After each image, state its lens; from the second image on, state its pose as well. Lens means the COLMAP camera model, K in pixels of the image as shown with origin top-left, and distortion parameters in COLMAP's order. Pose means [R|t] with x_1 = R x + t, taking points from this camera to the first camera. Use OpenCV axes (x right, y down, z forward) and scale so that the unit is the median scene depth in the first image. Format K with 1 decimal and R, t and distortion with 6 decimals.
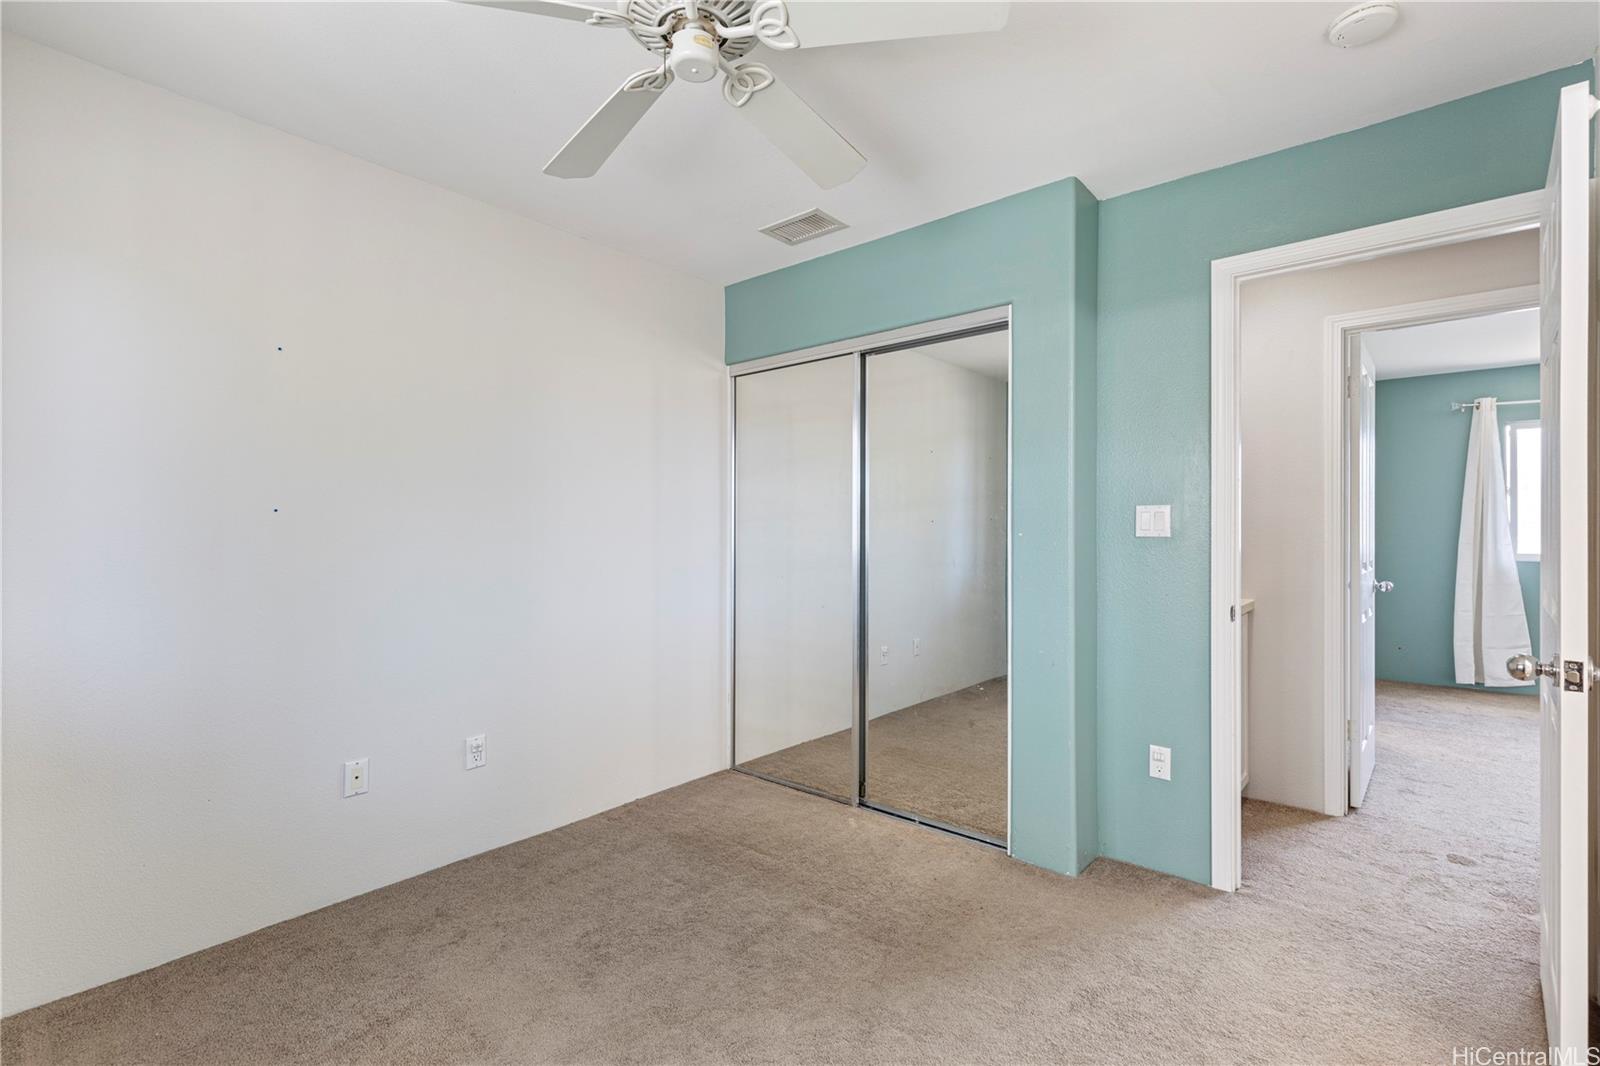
lens RADIAL K [[720.9, 0, 802.1], [0, 720.9, 532.9], [0, 0, 1]] dist [0.009383, -0.000214]
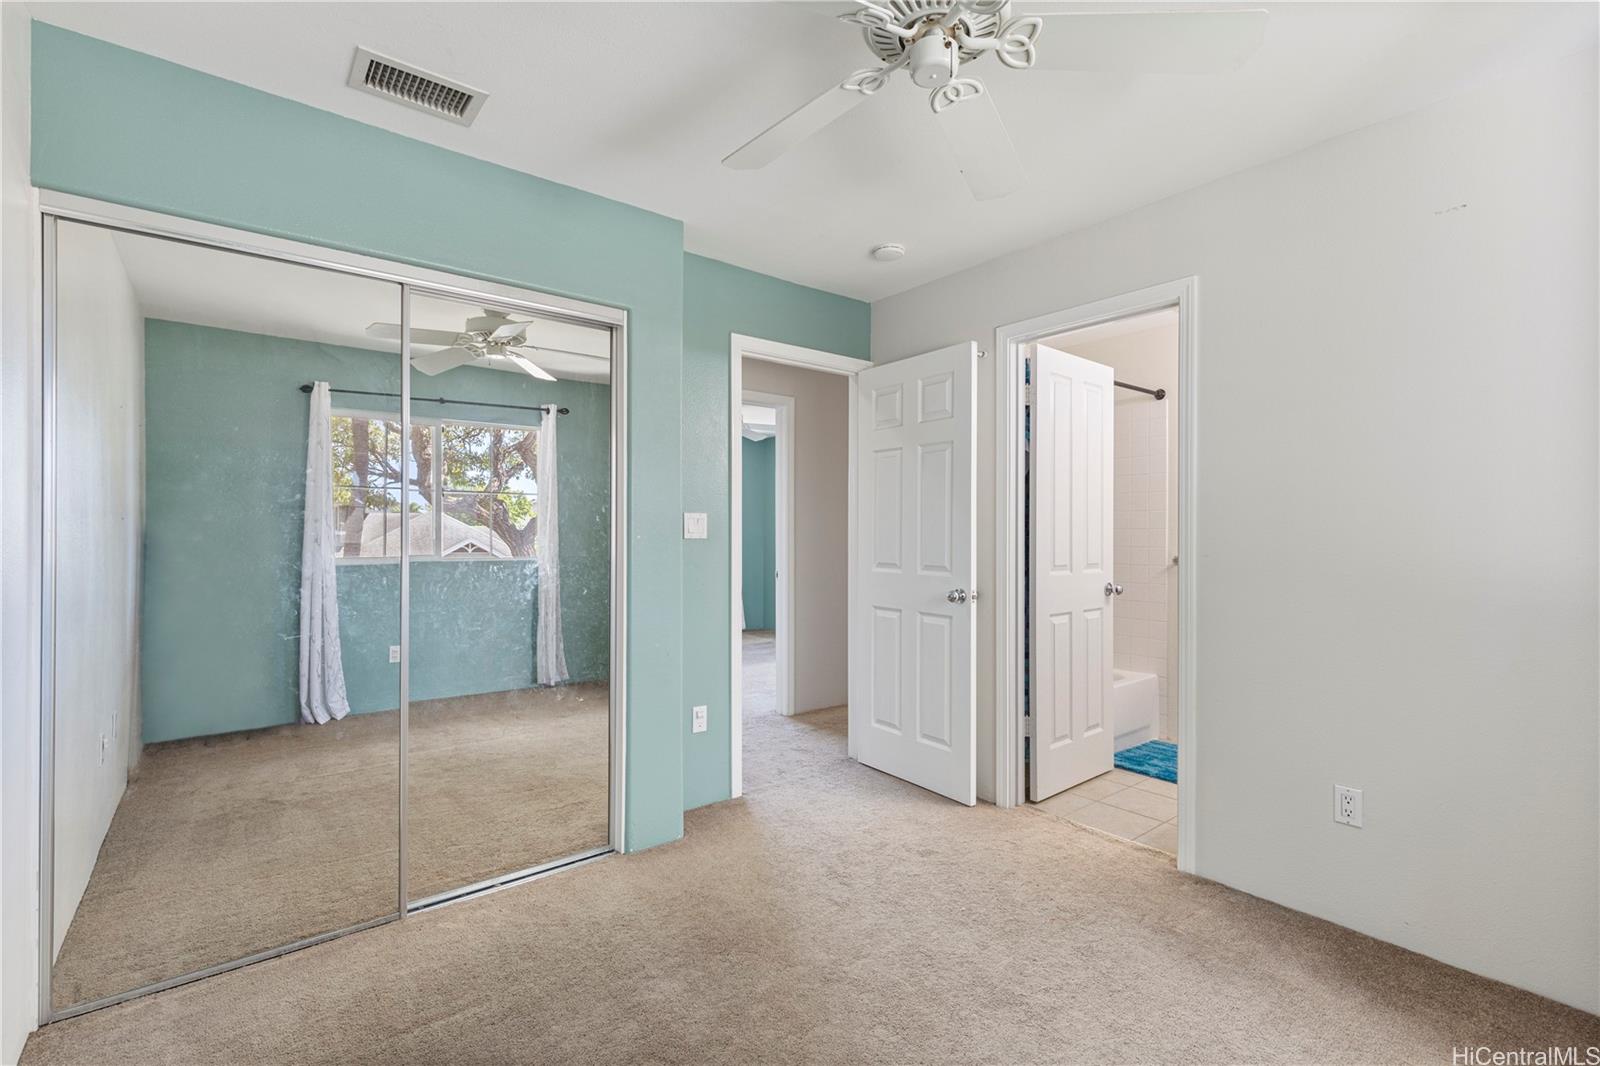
lens RADIAL K [[720.9, 0, 810.9], [0, 720.9, 534.2], [0, 0, 1]] dist [0.009383, -0.000214]
pose [[0.183386, 0.002563, 0.983038, -0.695576], [0.002818, 0.999991, -0.003133, 0.002906], [-0.983037, 0.003345, 0.183377, 0.583256]]
